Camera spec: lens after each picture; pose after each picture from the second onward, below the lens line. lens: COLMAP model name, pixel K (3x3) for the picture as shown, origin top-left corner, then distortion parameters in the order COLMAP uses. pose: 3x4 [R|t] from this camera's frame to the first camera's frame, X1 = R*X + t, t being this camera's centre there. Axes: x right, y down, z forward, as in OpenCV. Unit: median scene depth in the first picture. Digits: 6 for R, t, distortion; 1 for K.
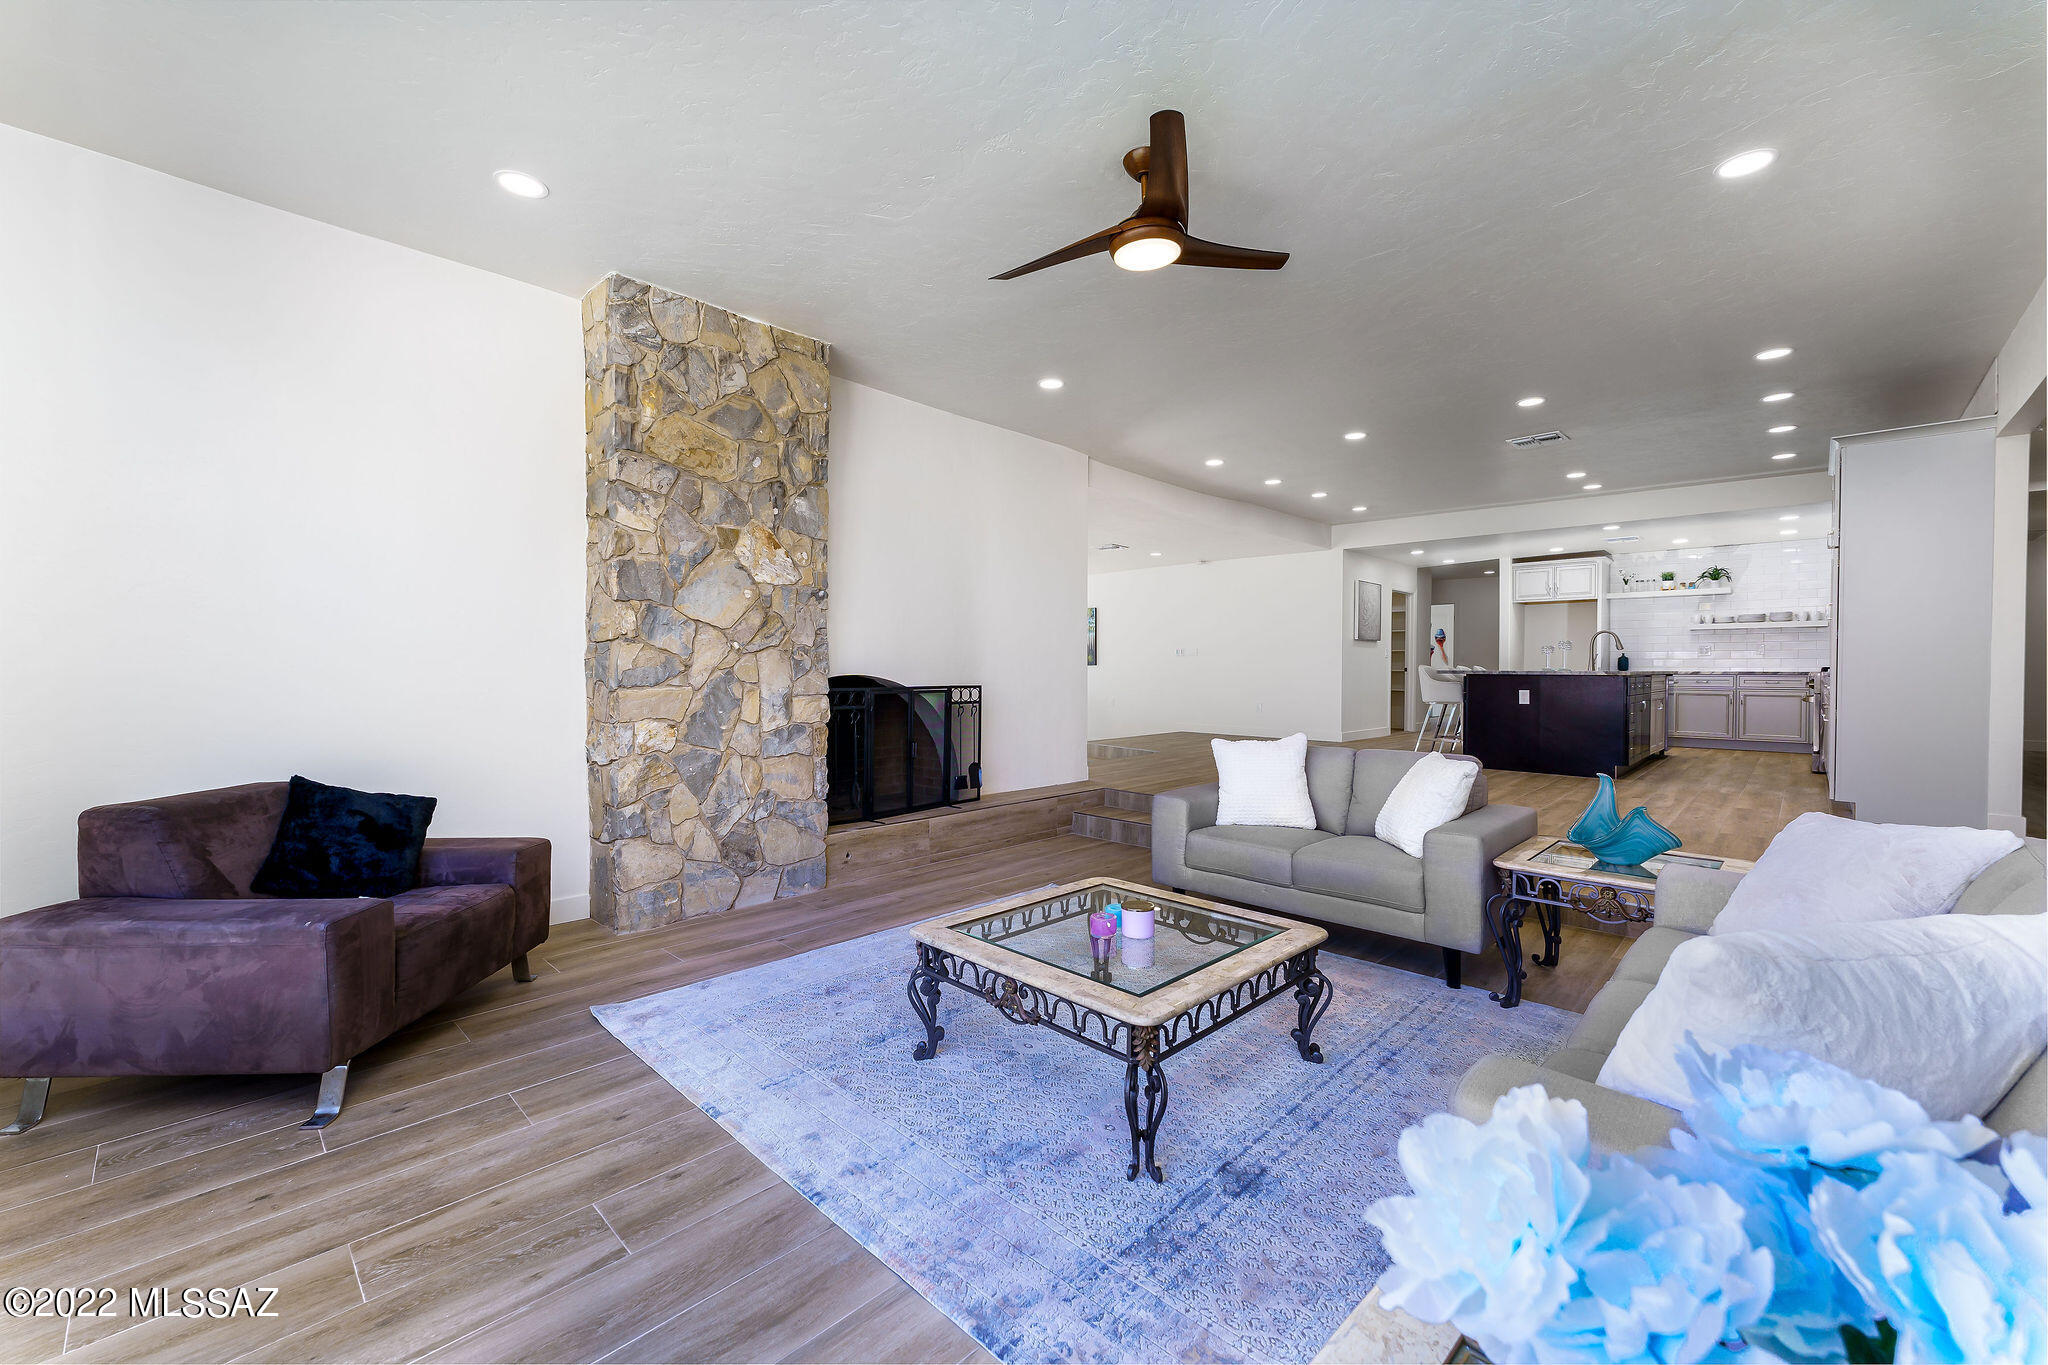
lens RADIAL K [[820.6, 0, 1024.4], [0, 820.6, 672.7], [0, 0, 1]] dist [-0.000158, 0.000292]
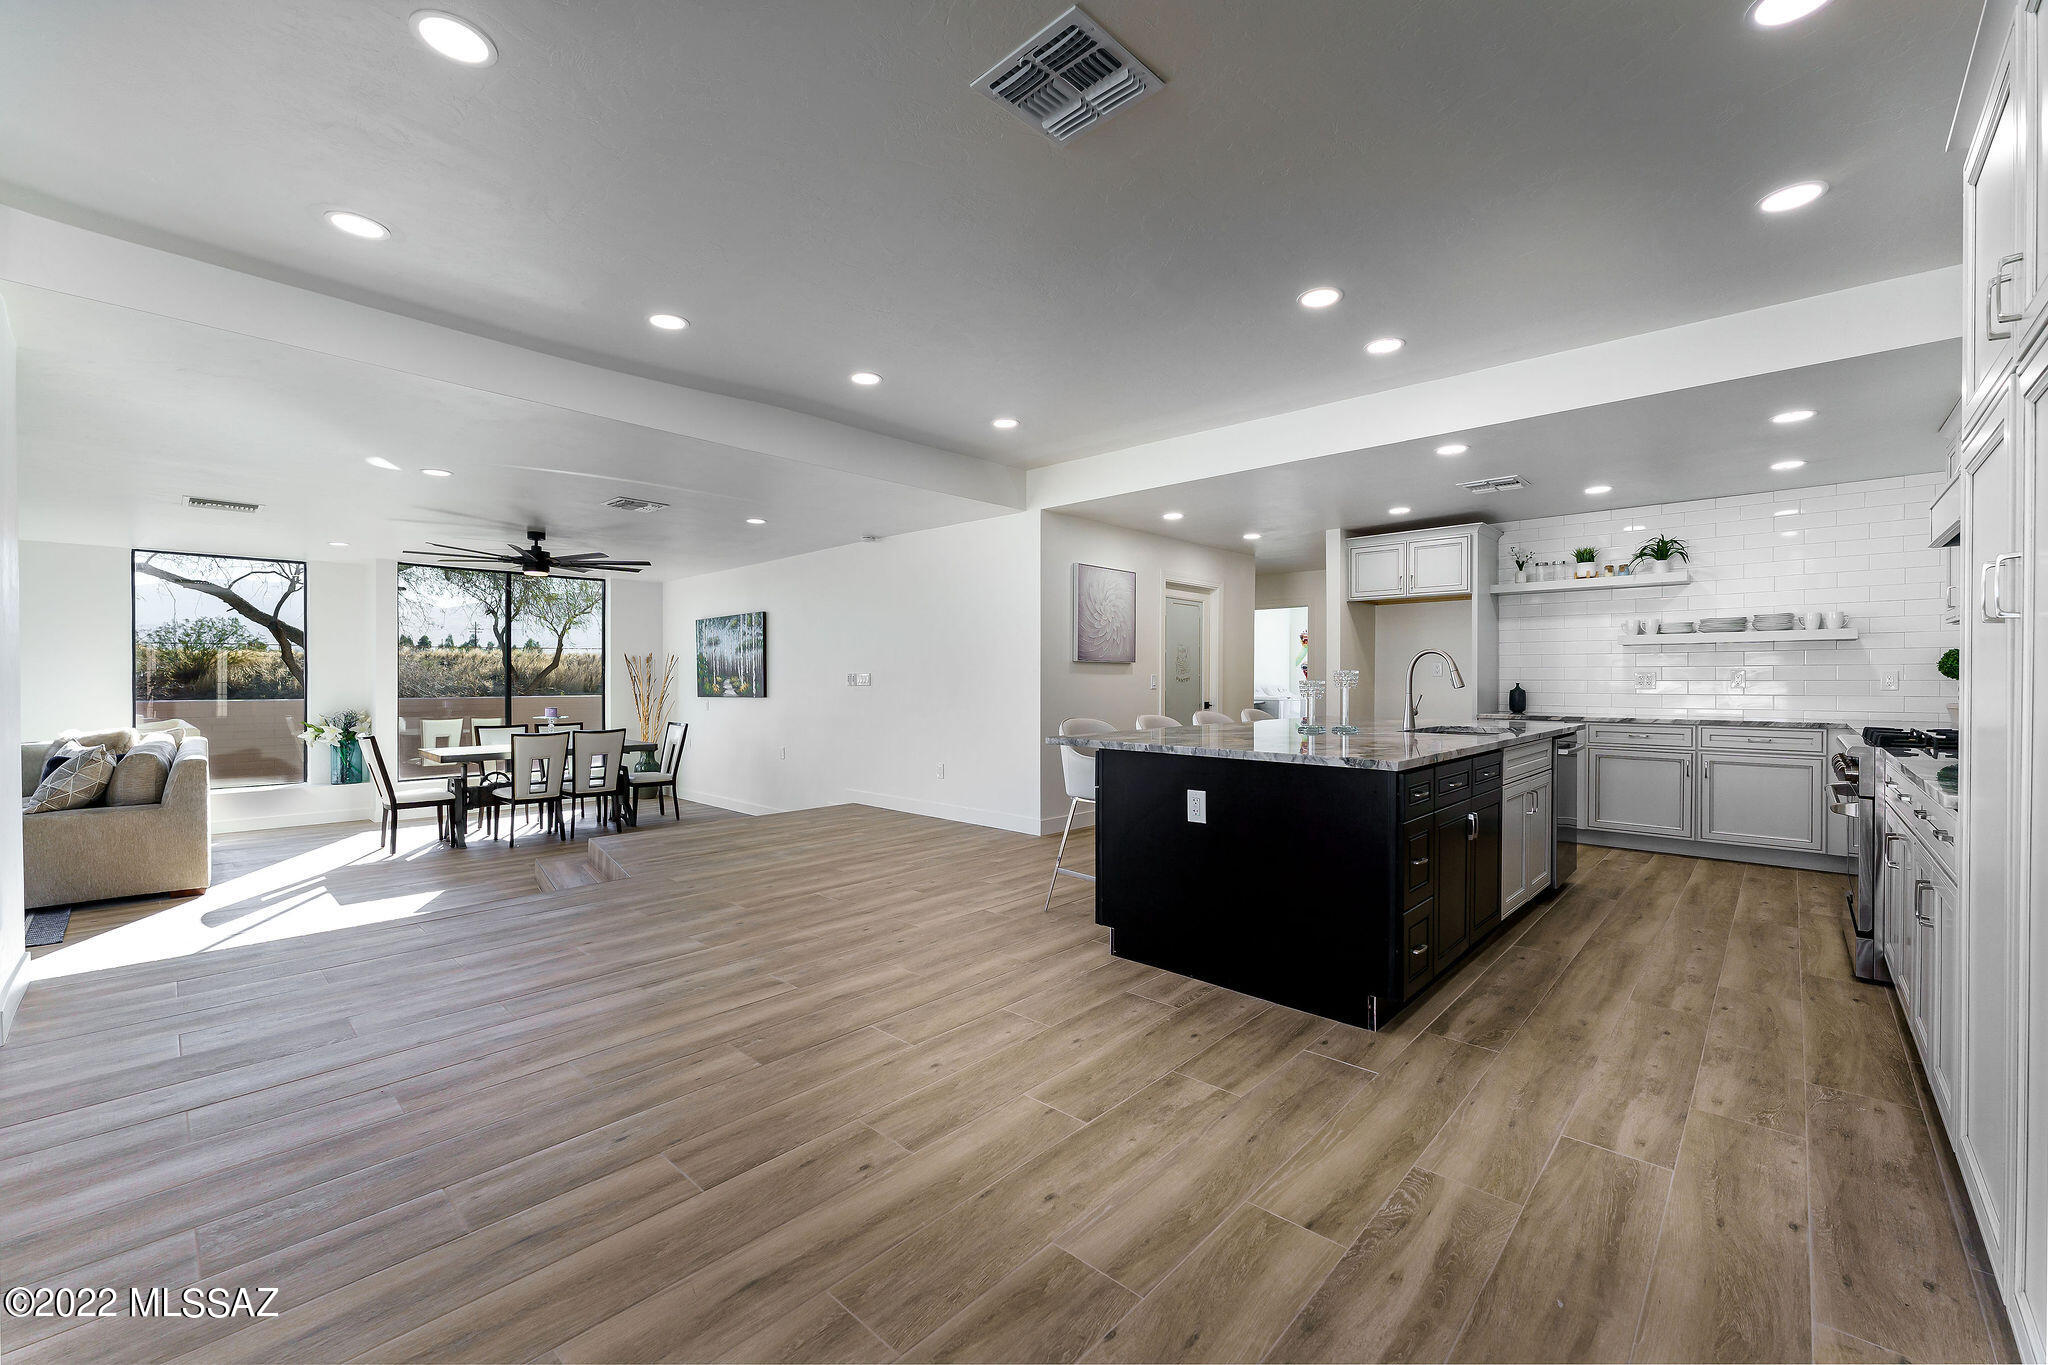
lens RADIAL K [[820.6, 0, 1024.7], [0, 820.6, 683.3], [0, 0, 1]] dist [-0.000158, 0.000292]
pose [[0.999900, -0.004481, 0.013400, 0.376230], [0.004507, 0.999988, -0.001925, -0.025364], [-0.013391, 0.001985, 0.999908, 0.417437]]
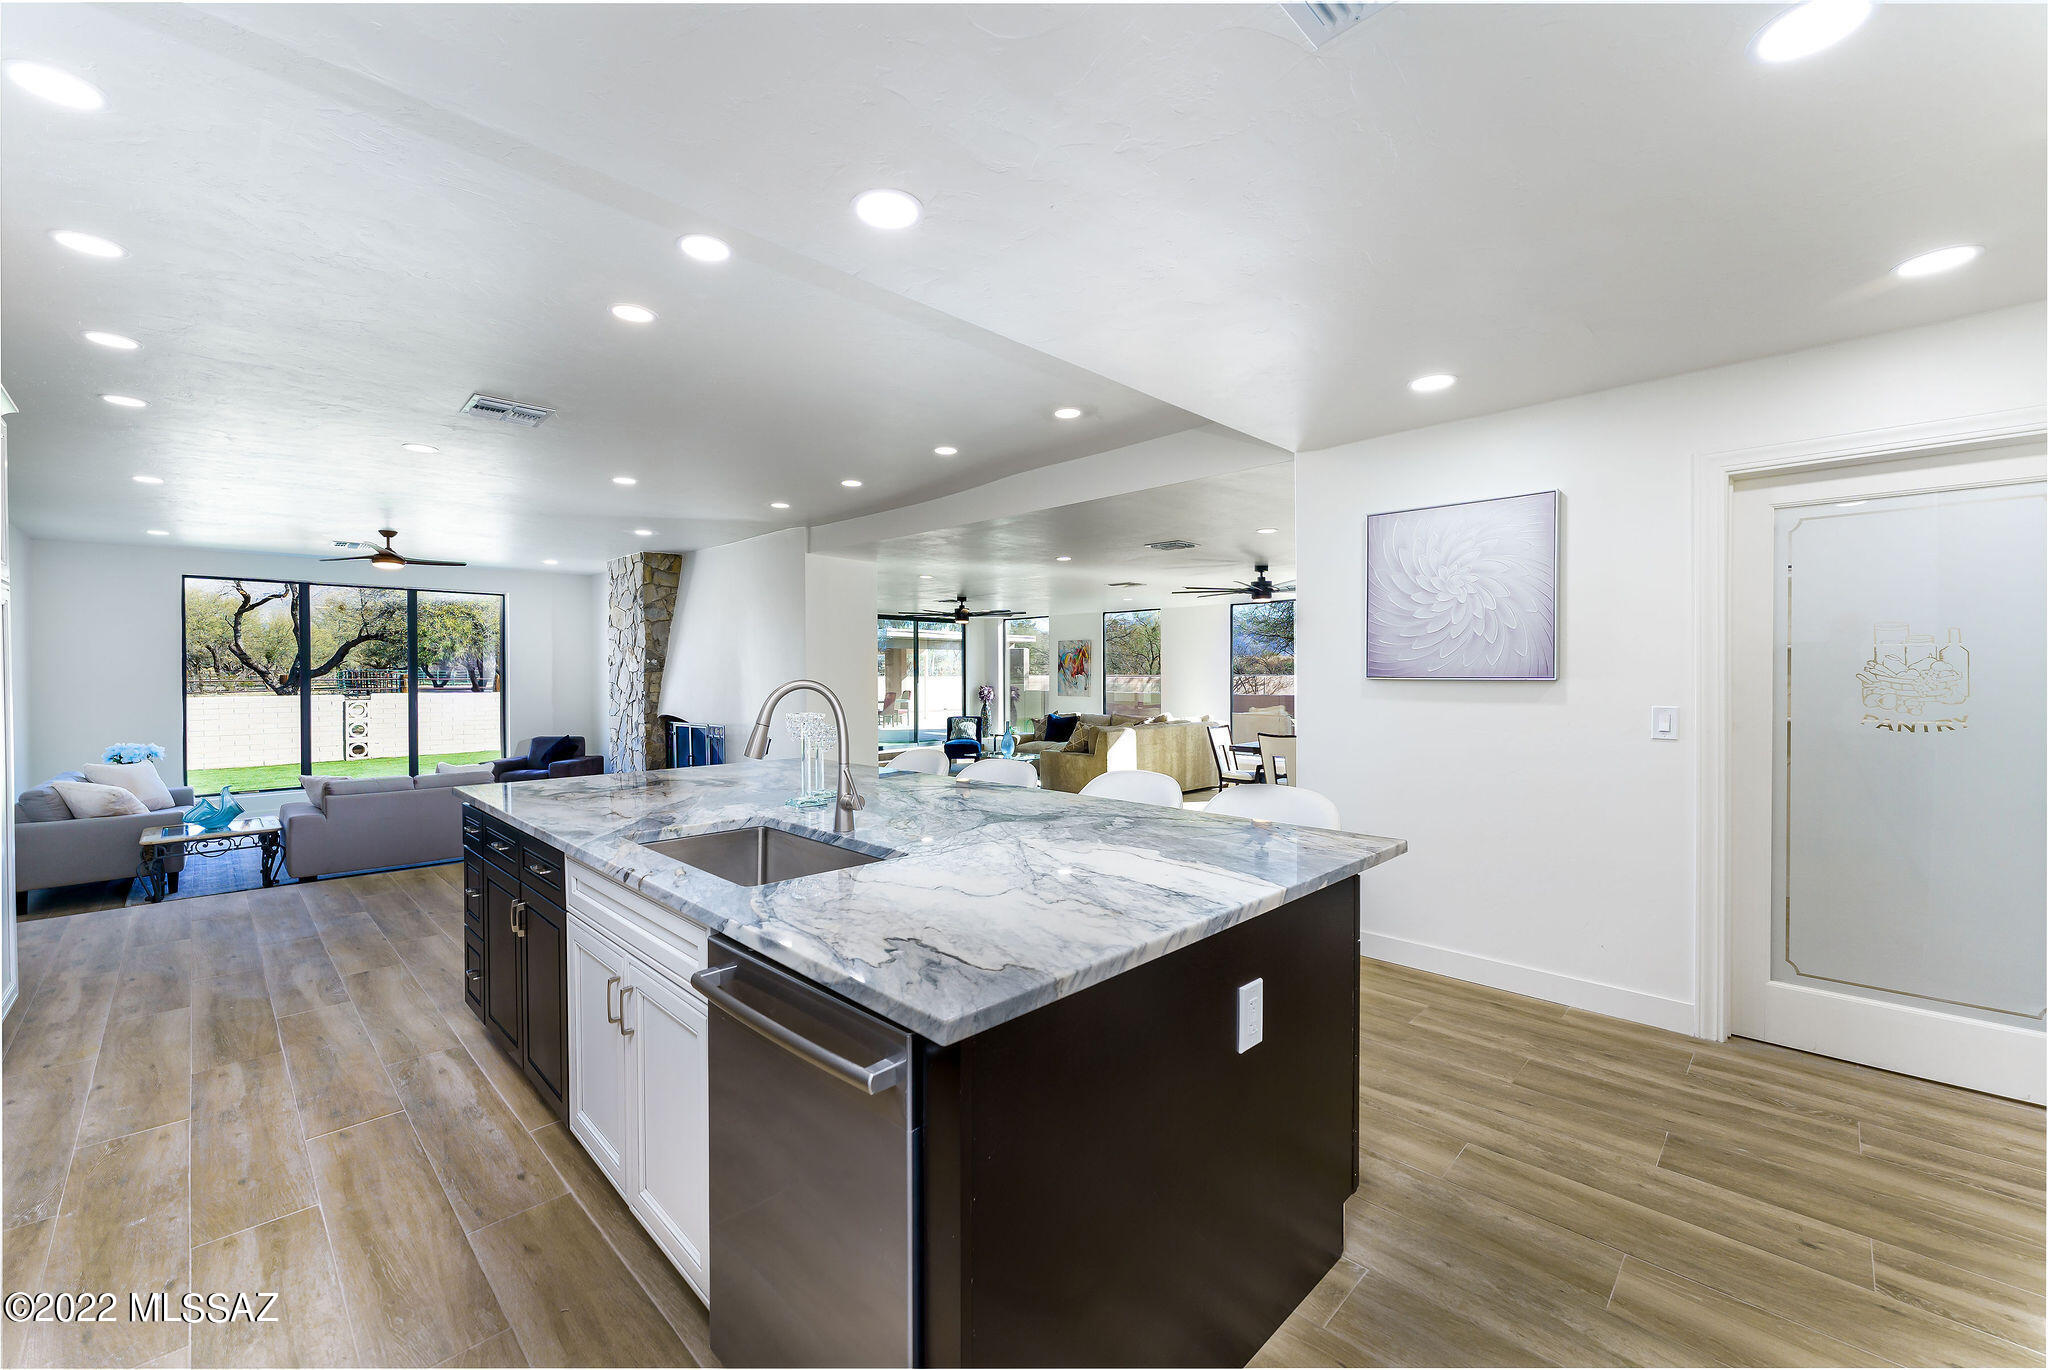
lens RADIAL K [[820.6, 0, 1027.2], [0, 820.6, 681.4], [0, 0, 1]] dist [-0.000158, 0.000292]
pose [[-0.012084, 0.006832, -0.999904, 0.802464], [-0.005200, 0.999963, 0.006895, -0.044005], [0.999913, 0.005283, -0.012048, 0.892351]]
